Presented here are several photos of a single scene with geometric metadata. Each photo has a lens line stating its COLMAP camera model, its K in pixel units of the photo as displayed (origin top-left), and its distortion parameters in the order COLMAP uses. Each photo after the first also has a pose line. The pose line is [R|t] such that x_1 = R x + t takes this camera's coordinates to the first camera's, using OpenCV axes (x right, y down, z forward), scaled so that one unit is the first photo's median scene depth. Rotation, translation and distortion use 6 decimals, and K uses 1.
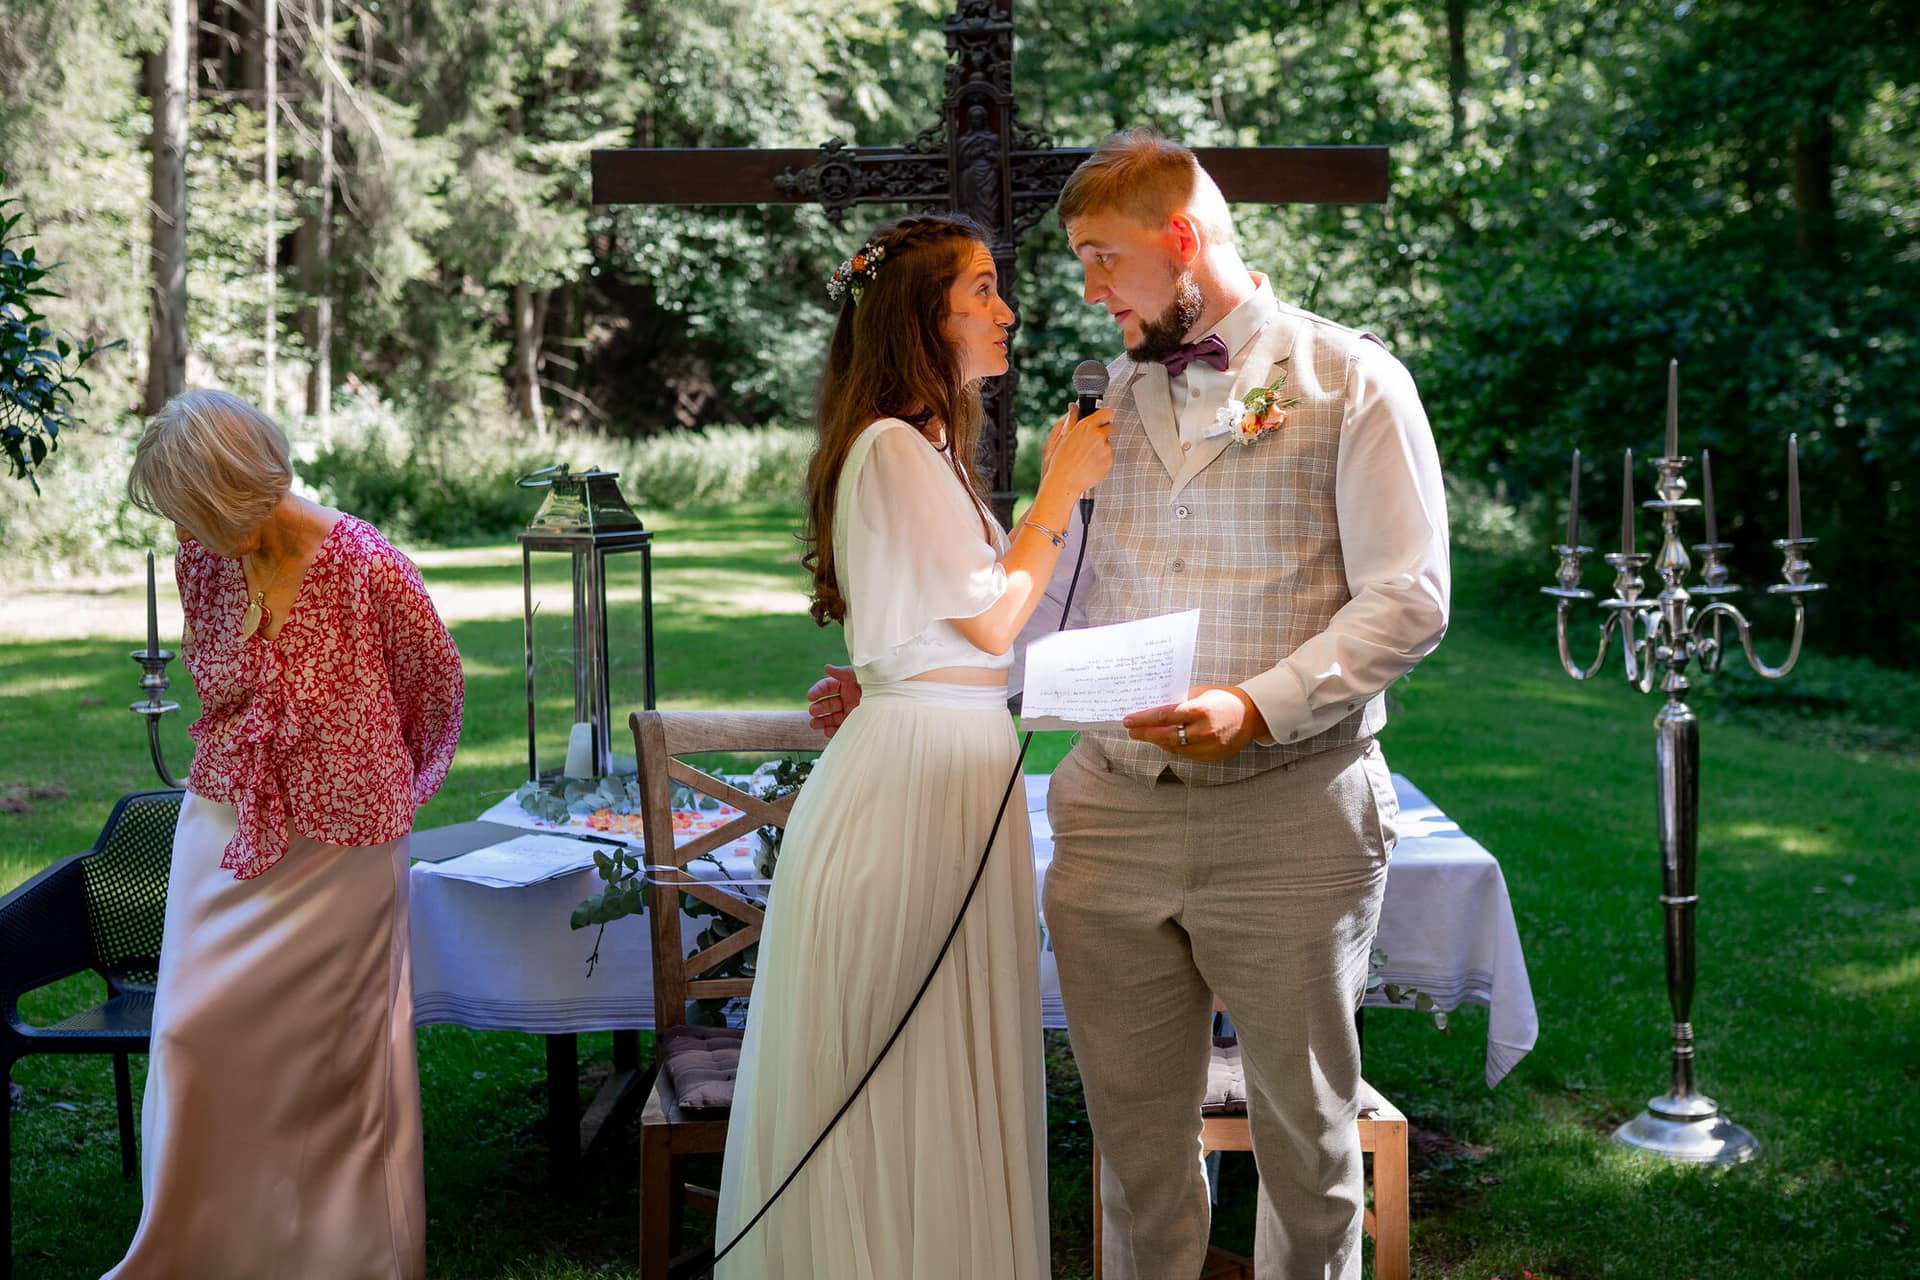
lens RADIAL K [[2161.3, 0, 960.6], [0, 2161.3, 652.2], [0, 0, 1]] dist [-0.065646, 0.116988]
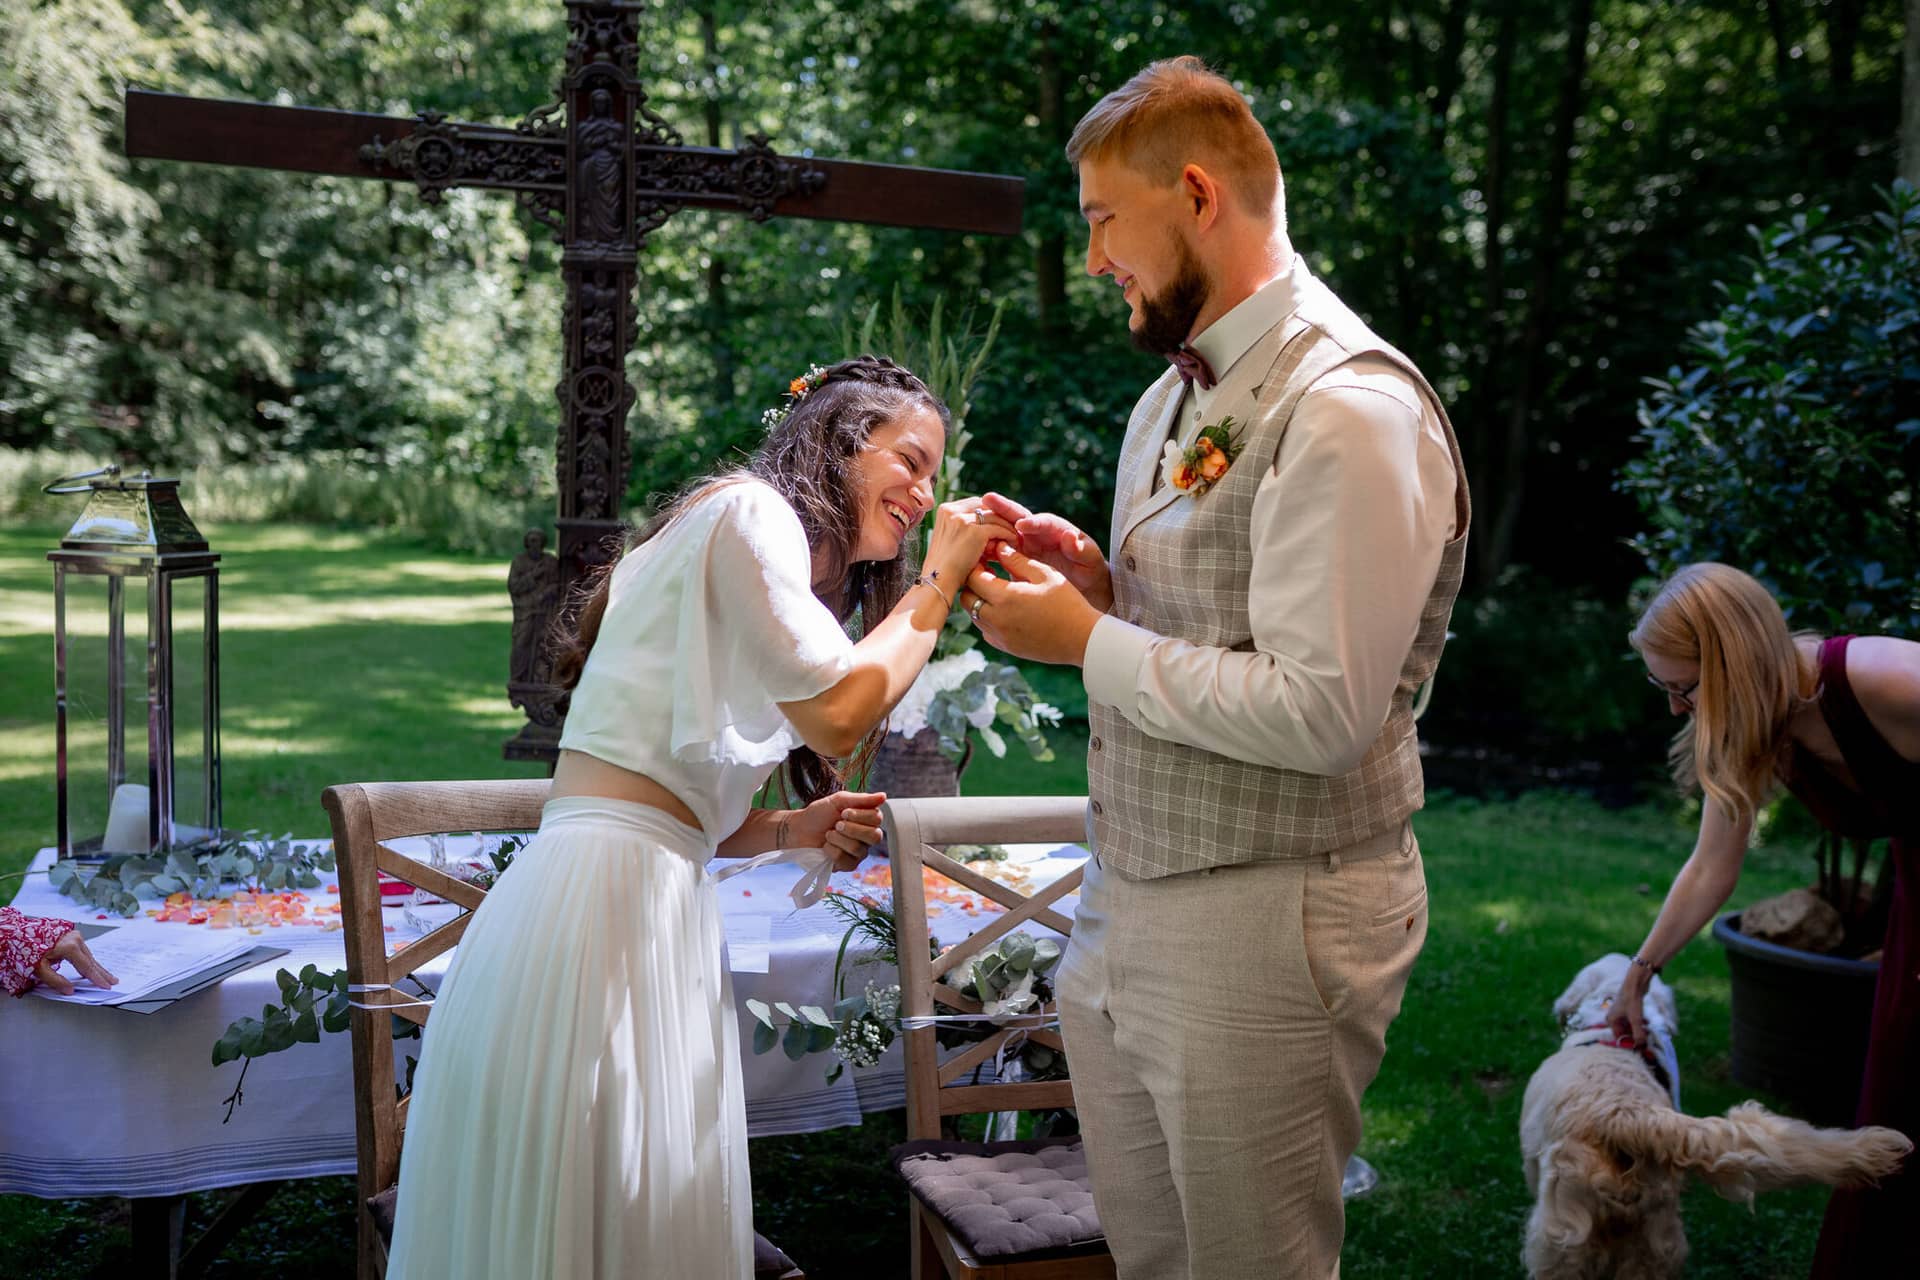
lens RADIAL K [[1902.3, 0, 967.7], [0, 1902.3, 655.4], [0, 0, 1]] dist [-0.054658, 0.075100]
pose [[0.928538, 0.008561, 0.371140, -0.030163], [-0.005214, 0.999936, -0.010020, -0.002151], [-0.371202, 0.007369, 0.928523, 0.044911]]
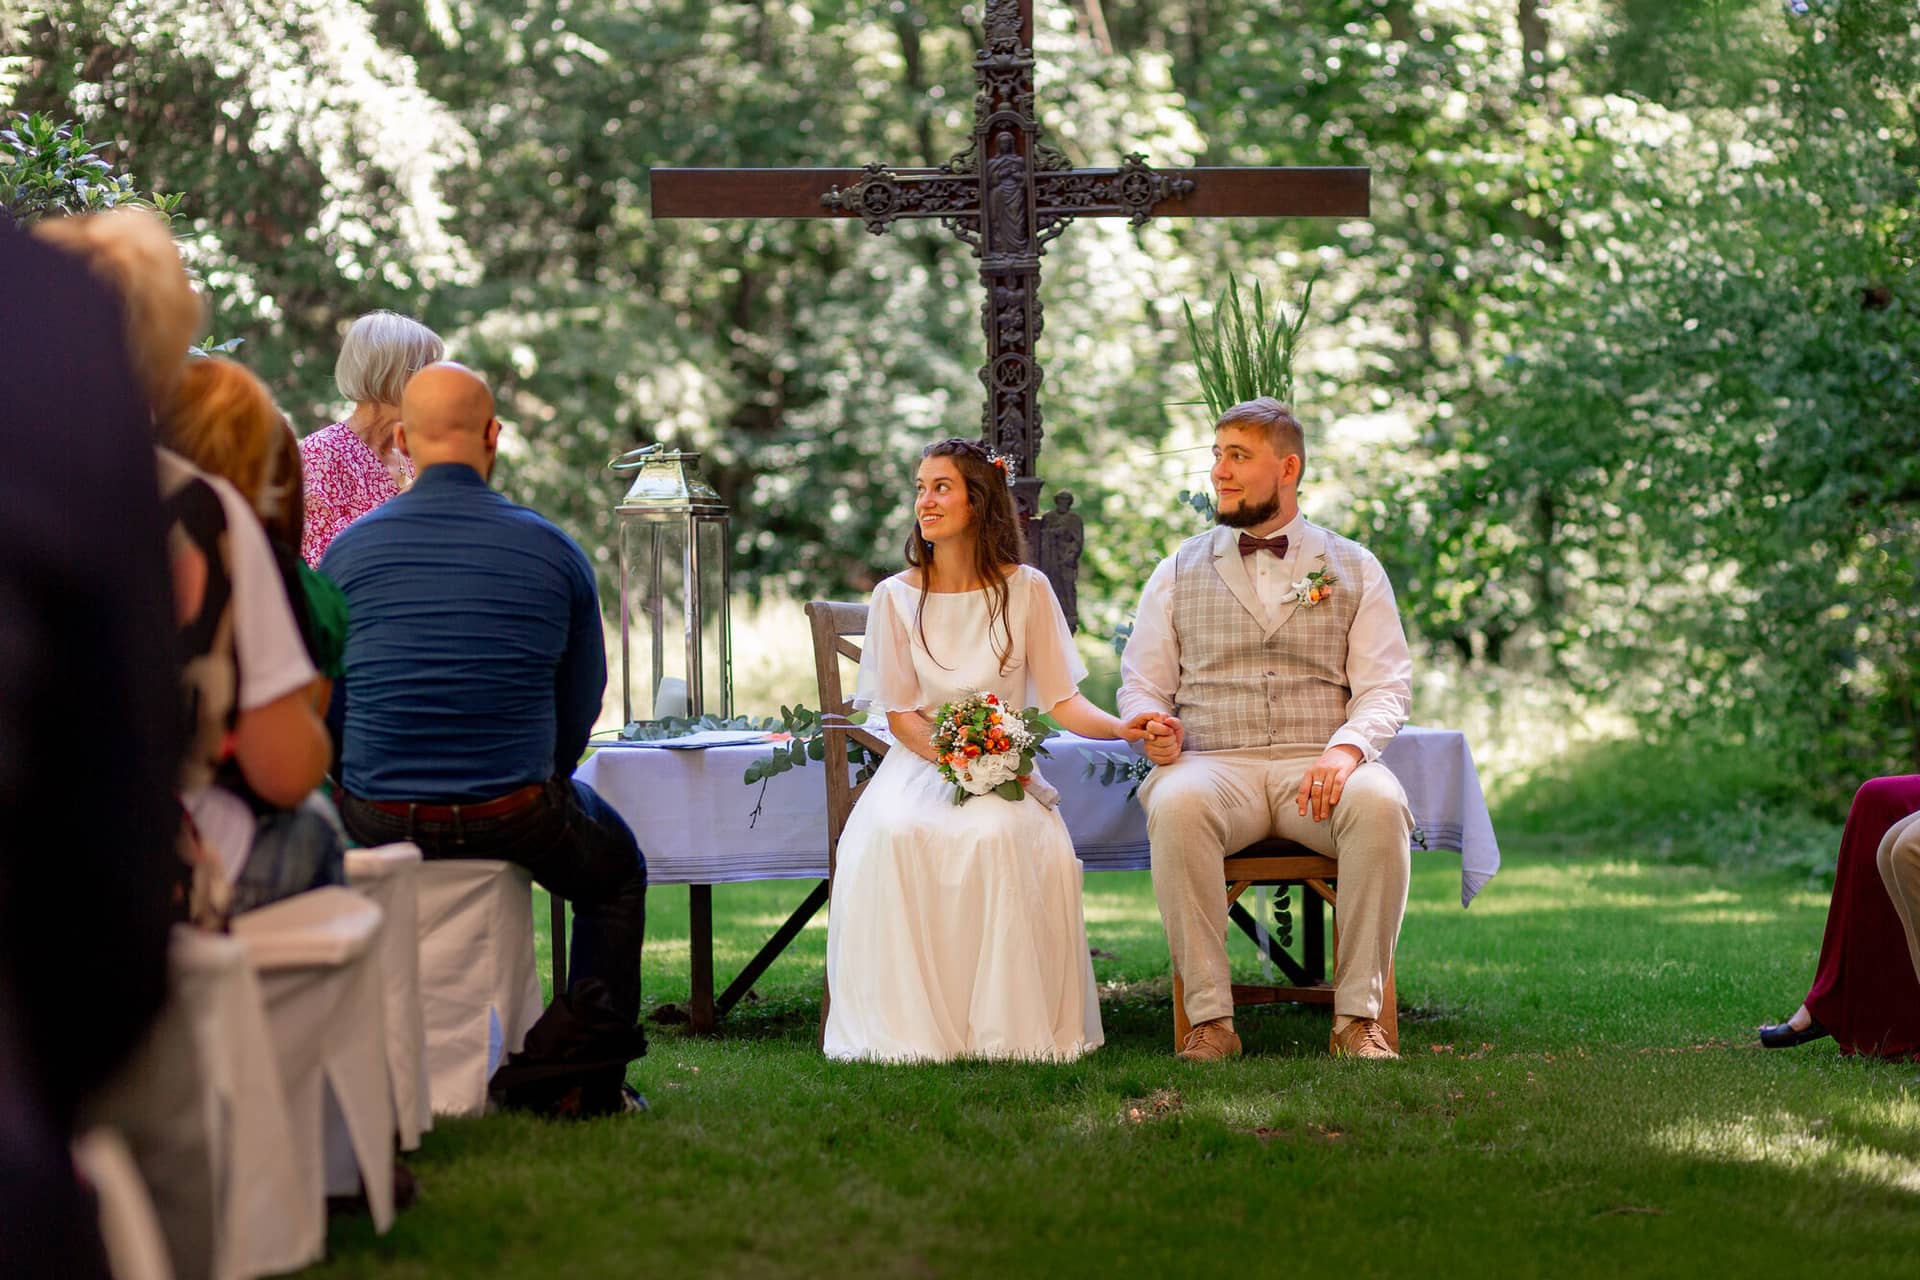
lens RADIAL K [[4409.7, 0, 960.0], [0, 4409.7, 640.0], [0, 0, 1]] dist [0.024406, 0.290611]
pose [[0.996043, -0.008586, 0.088460, -0.047078], [0.017886, 0.994323, -0.104887, 0.053184], [-0.087057, 0.106054, 0.990542, -0.265174]]
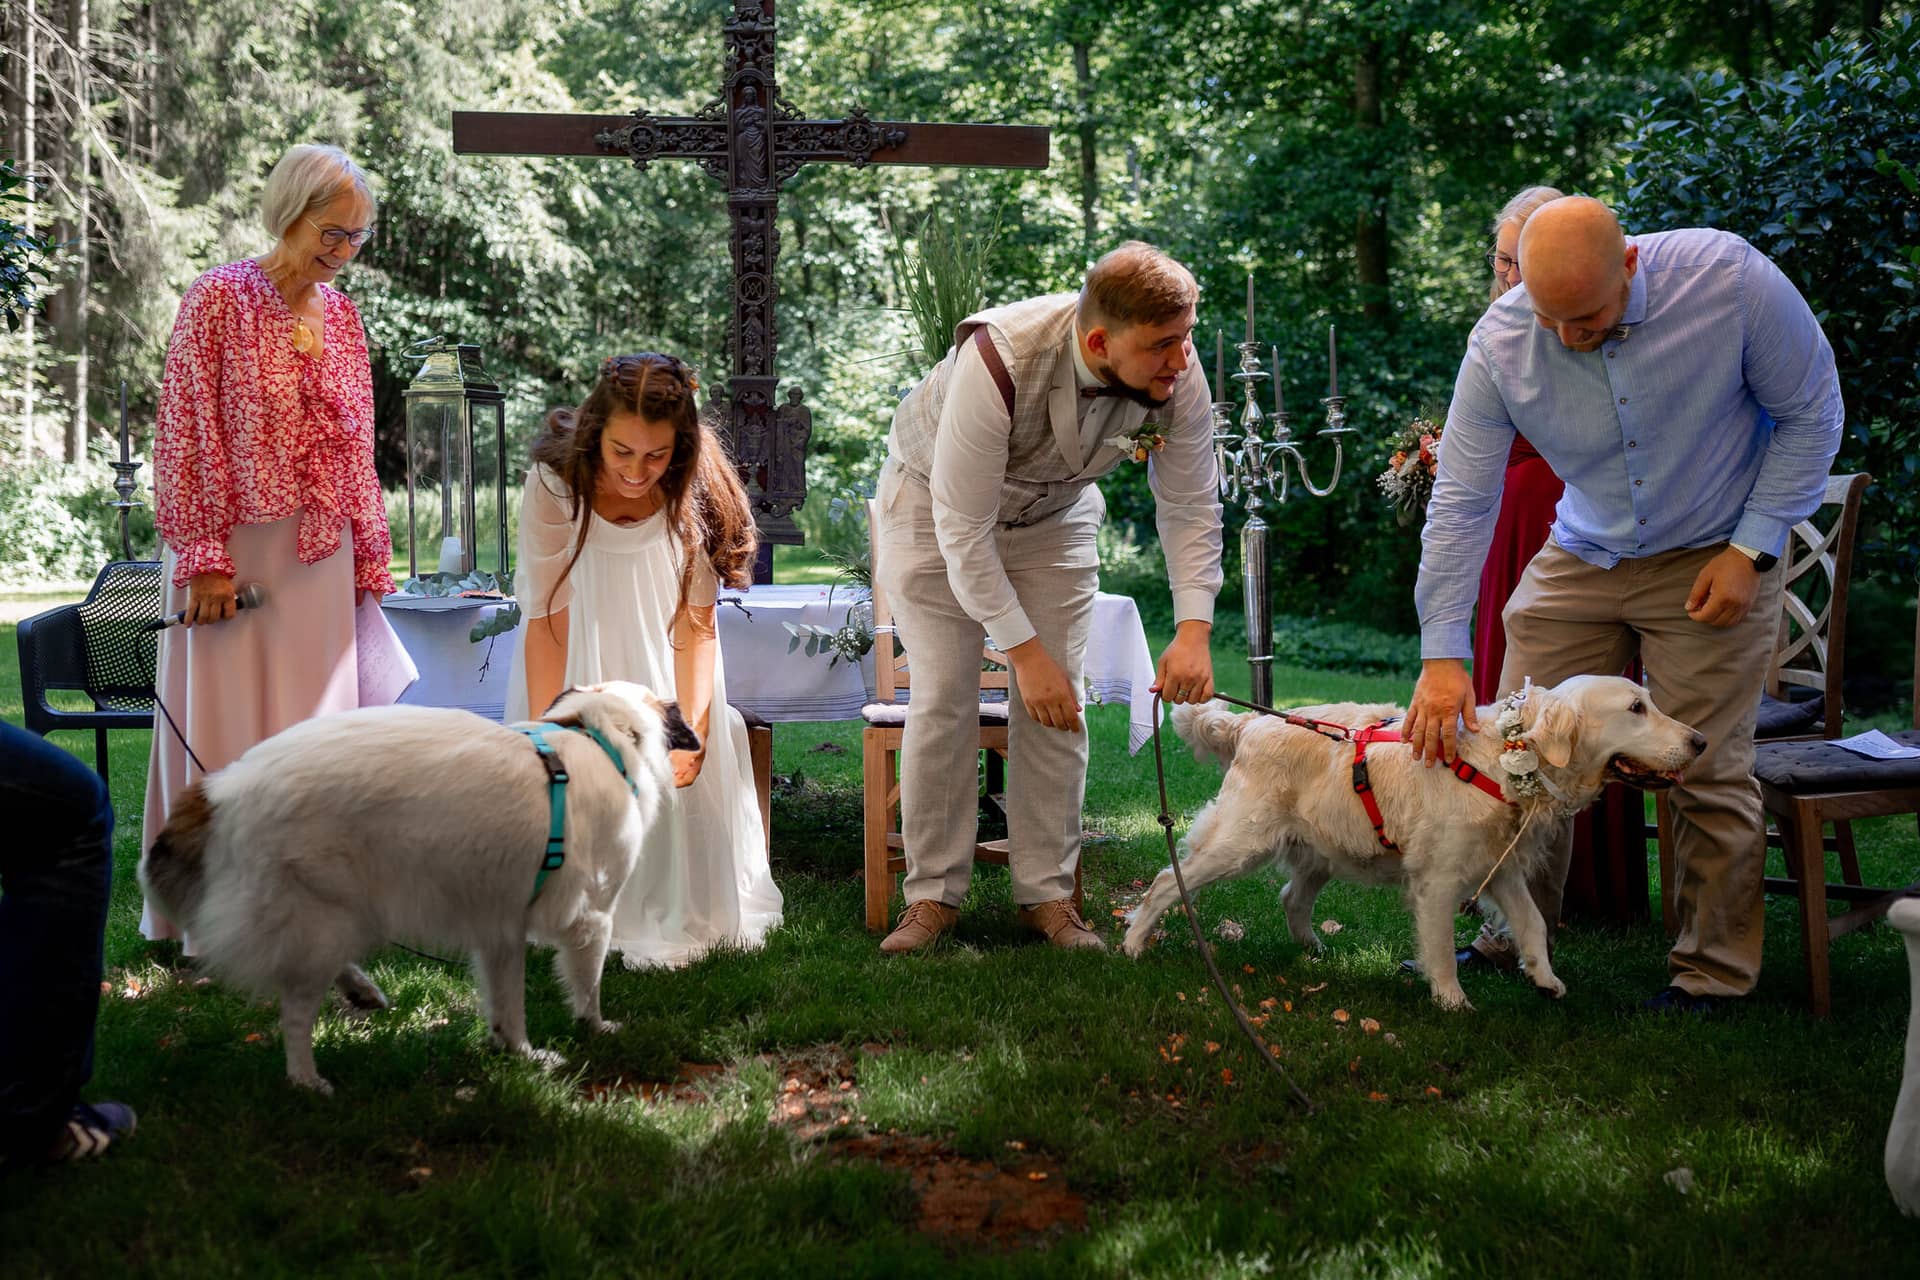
lens RADIAL K [[1909.9, 0, 960.0], [0, 1909.9, 640.0], [0, 0, 1]] dist [-0.054162, 0.073339]
pose [[0.987646, -0.003955, 0.156650, -0.010609], [0.008957, 0.999472, -0.031240, 0.027874], [-0.156444, 0.032258, 0.987160, -0.039207]]
